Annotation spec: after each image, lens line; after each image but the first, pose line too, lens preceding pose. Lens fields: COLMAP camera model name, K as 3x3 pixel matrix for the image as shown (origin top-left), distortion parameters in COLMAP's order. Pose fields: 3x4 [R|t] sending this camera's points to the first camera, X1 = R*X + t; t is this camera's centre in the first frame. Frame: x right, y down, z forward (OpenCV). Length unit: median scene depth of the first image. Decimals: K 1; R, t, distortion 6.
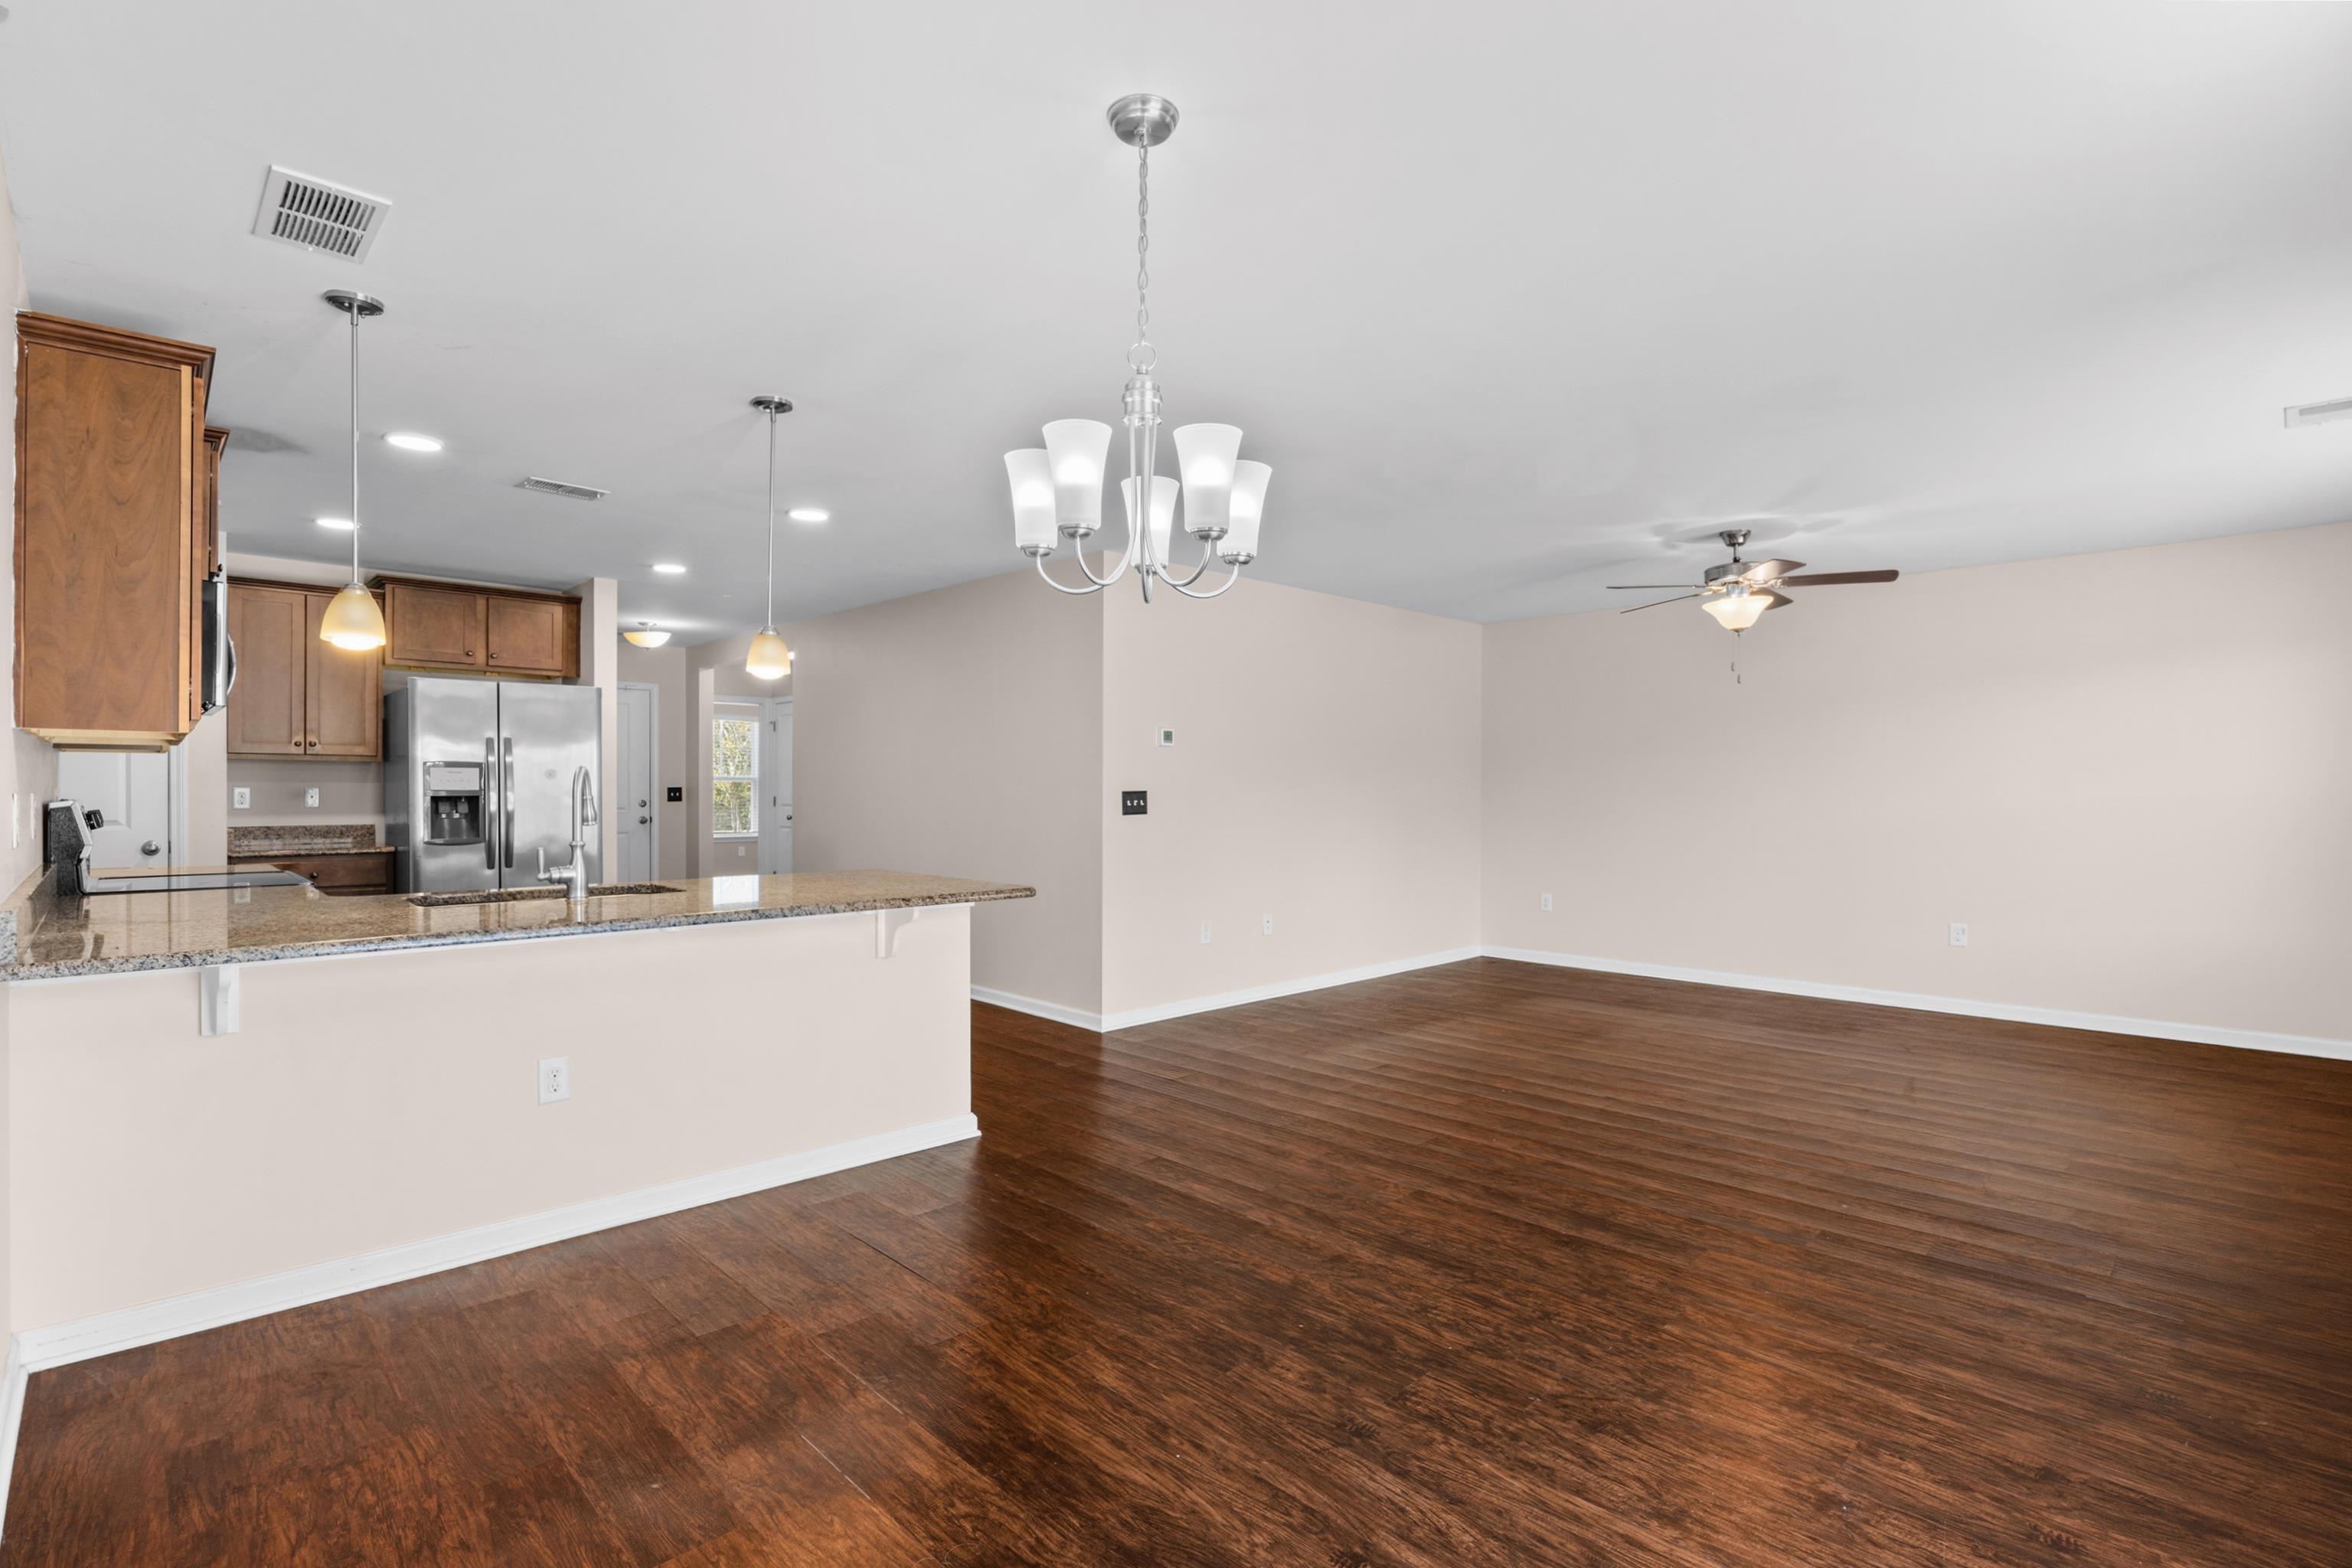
lens RADIAL K [[1100.2, 0, 1175.6], [0, 1100.2, 791.1], [0, 0, 1]] dist [-0.015975, 0.001619]
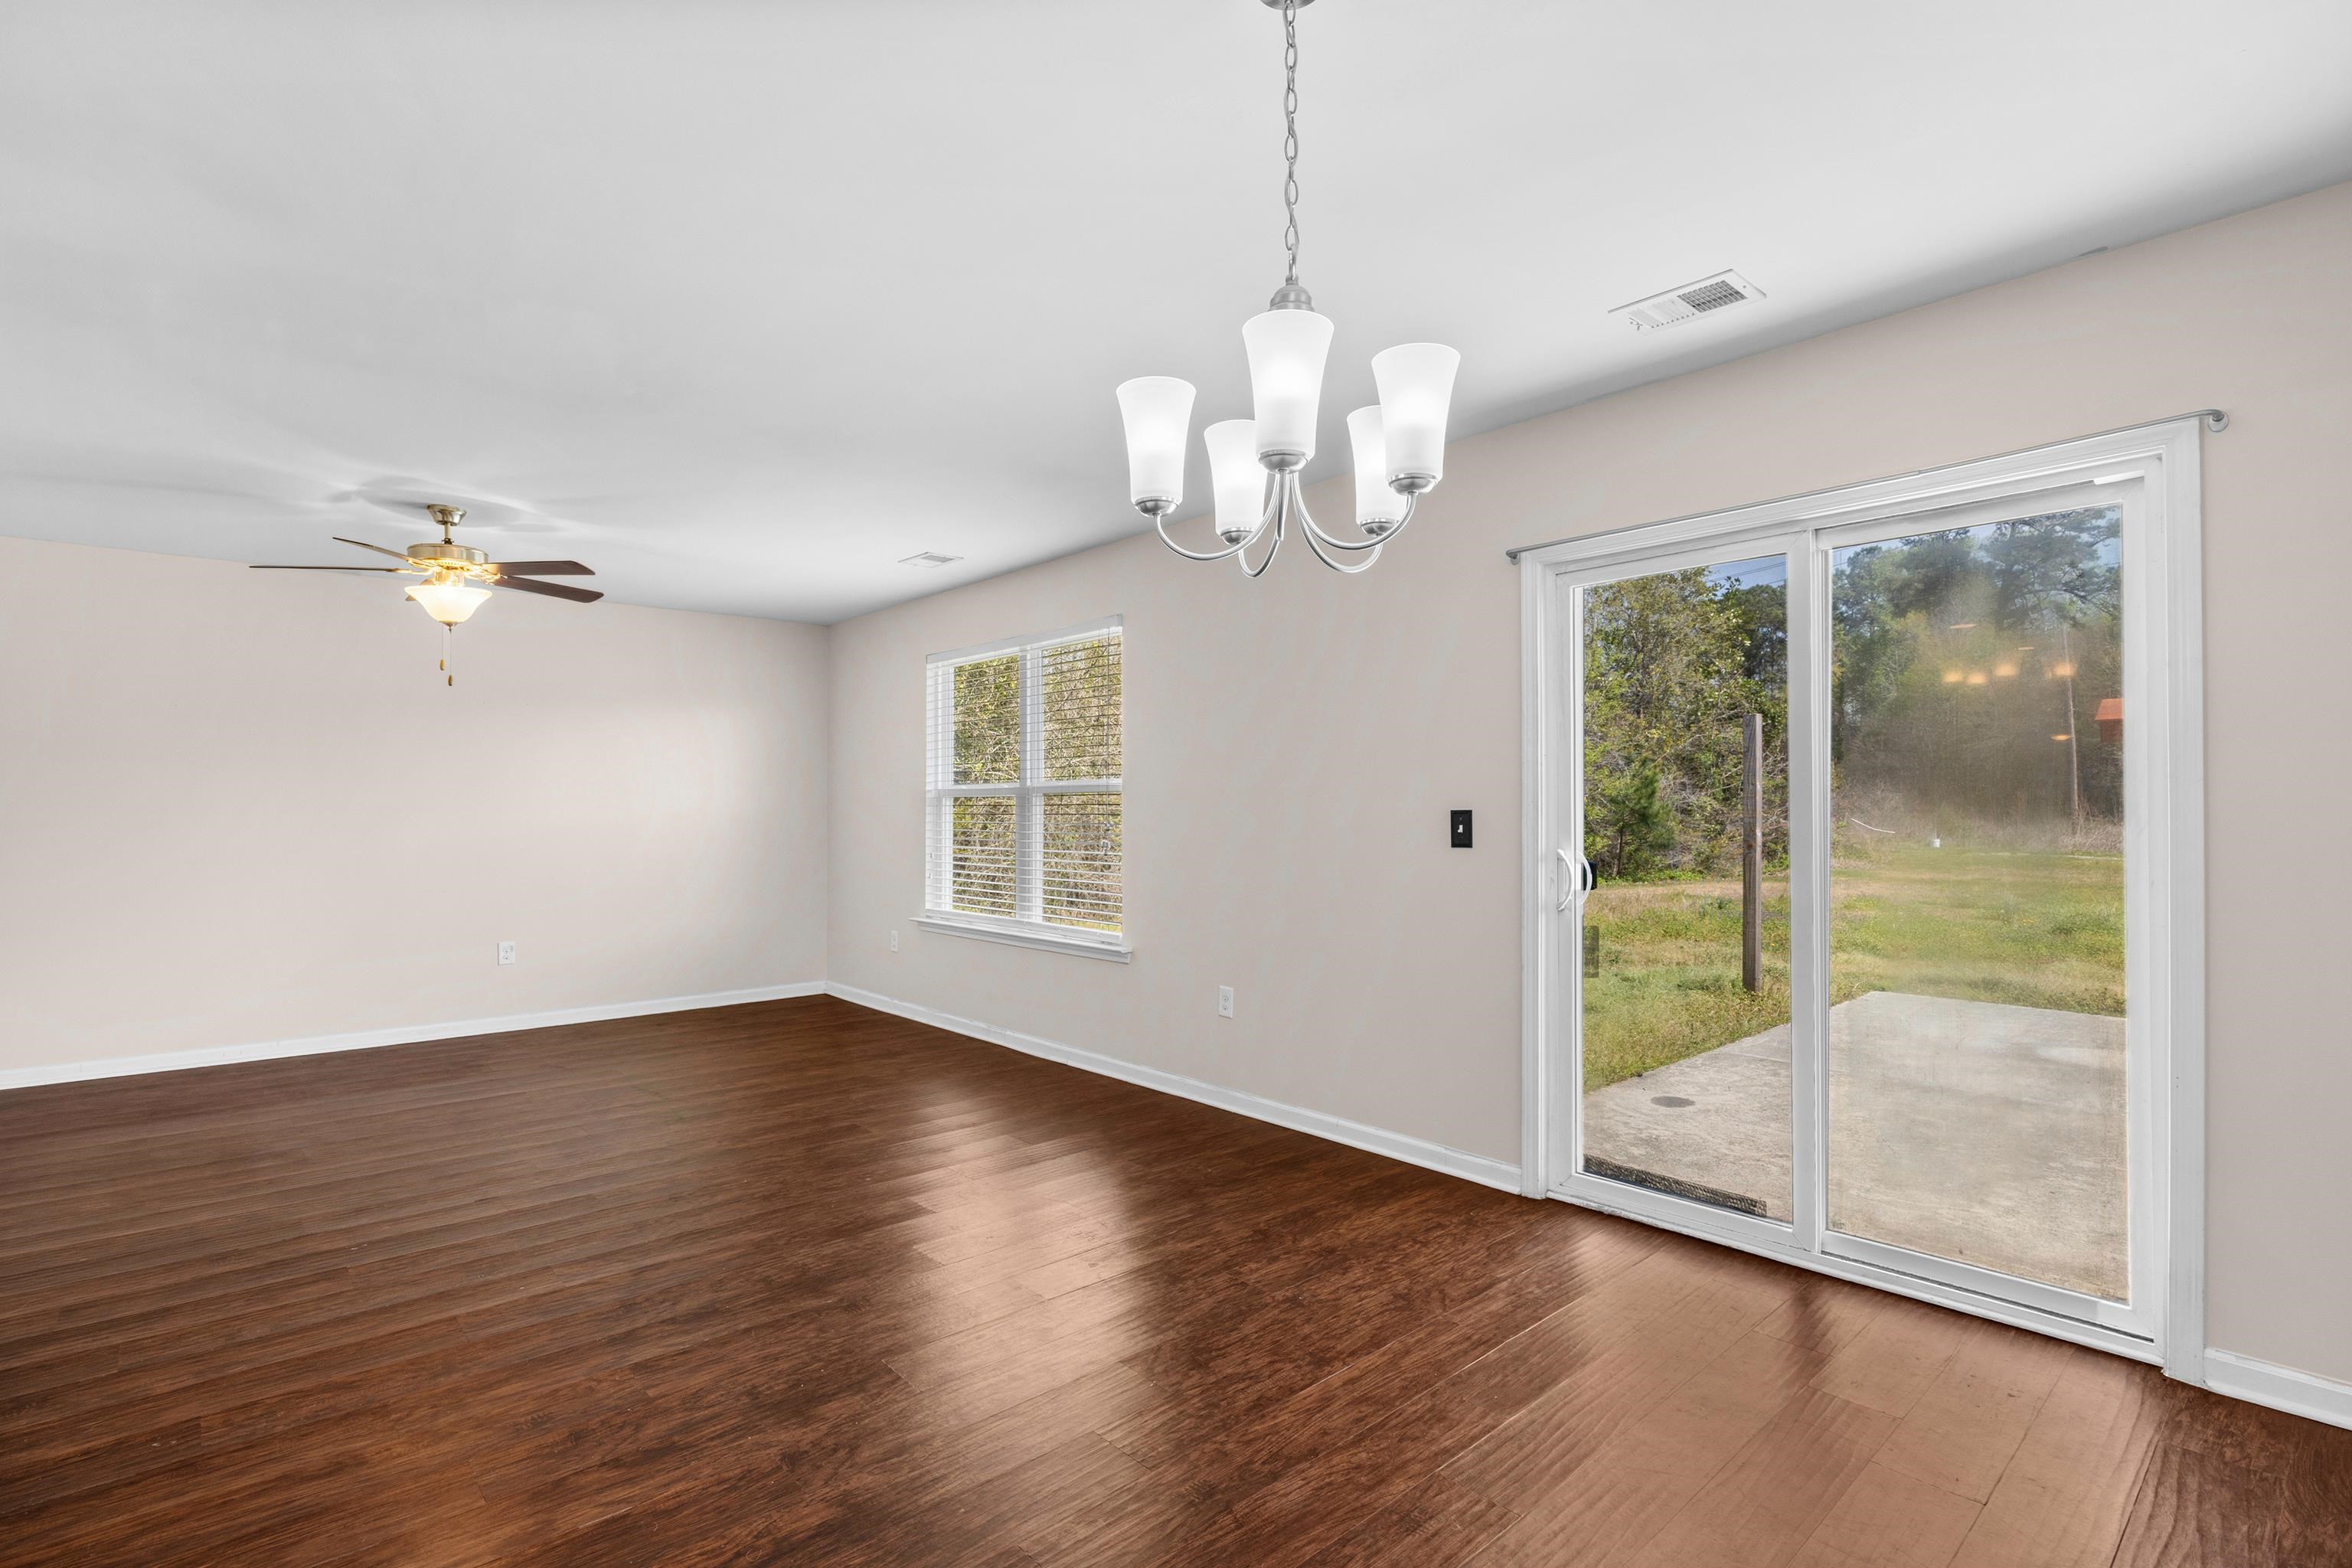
lens RADIAL K [[1100.2, 0, 1166.3], [0, 1100.2, 792.3], [0, 0, 1]] dist [-0.015975, 0.001619]
pose [[0.042381, 0.012843, 0.999019, -0.453323], [0.004130, 0.999907, -0.013029, -0.001640], [-0.999093, 0.004678, 0.042324, 0.577064]]
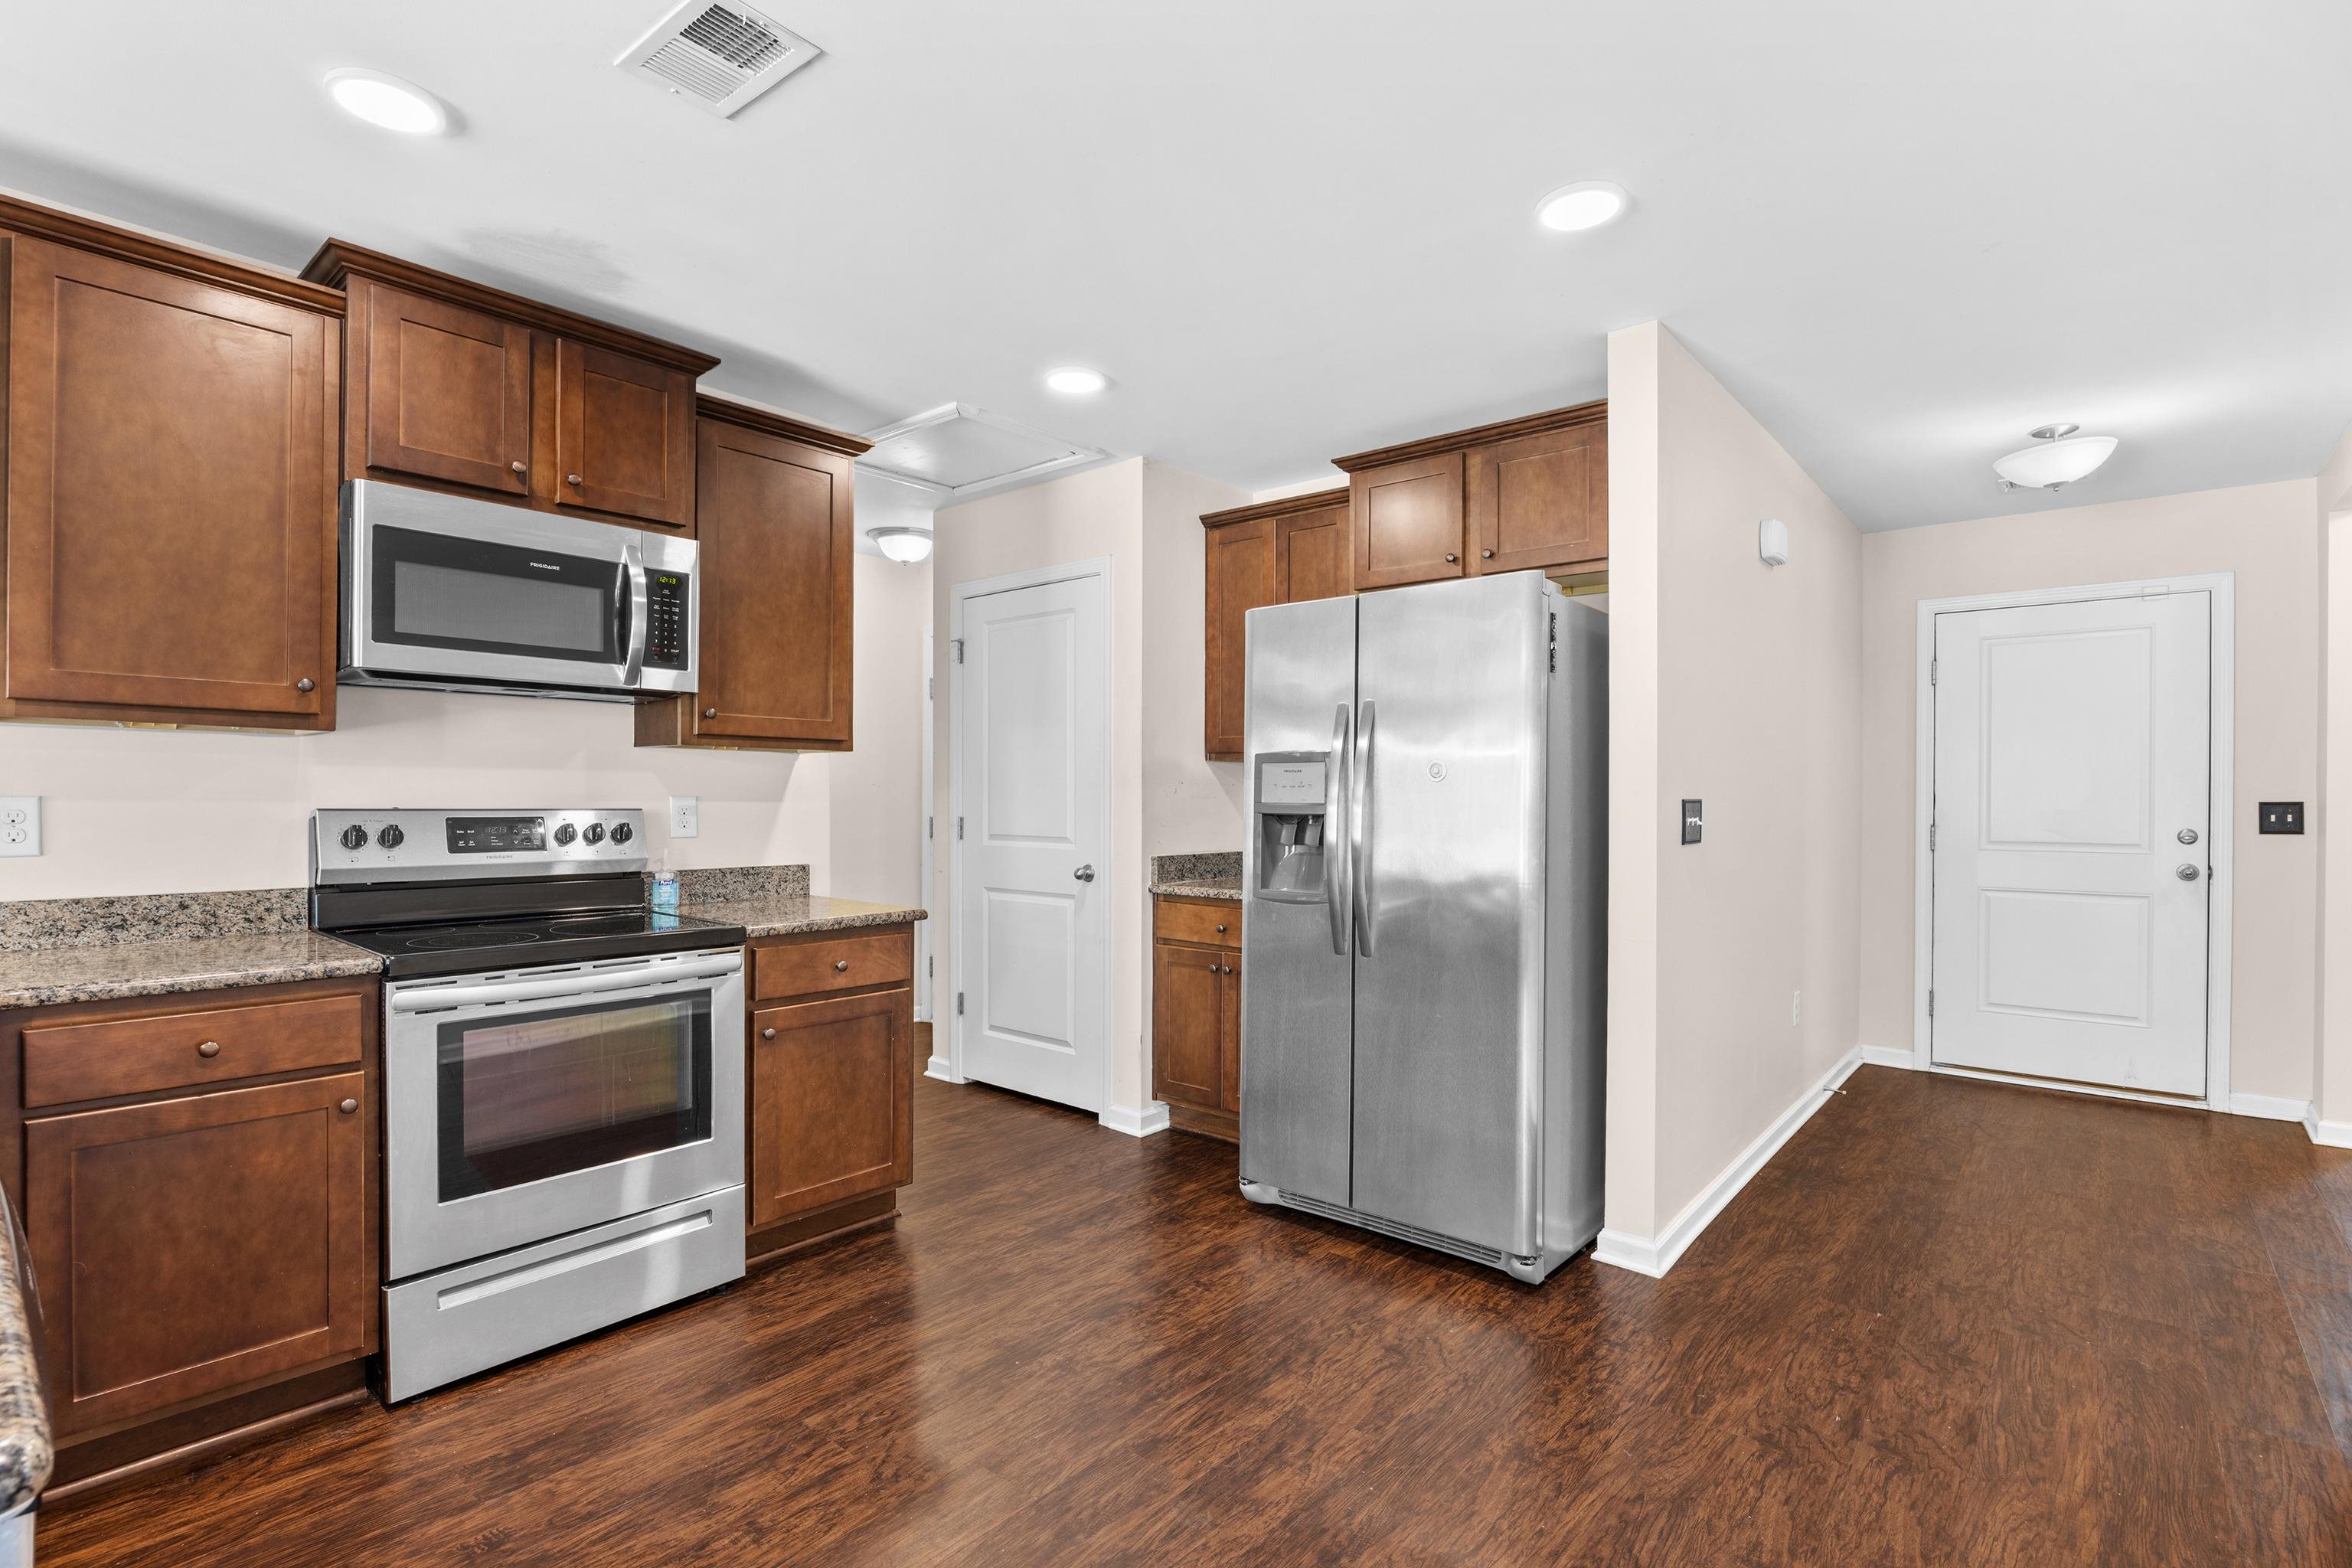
lens RADIAL K [[1100.2, 0, 1157.7], [0, 1100.2, 800.2], [0, 0, 1]] dist [-0.015975, 0.001619]
pose [[0.088001, 0.001468, -0.996119, -0.179666], [-0.009439, 0.999955, 0.000640, -0.002634], [0.996076, 0.009346, 0.088011, 1.400461]]
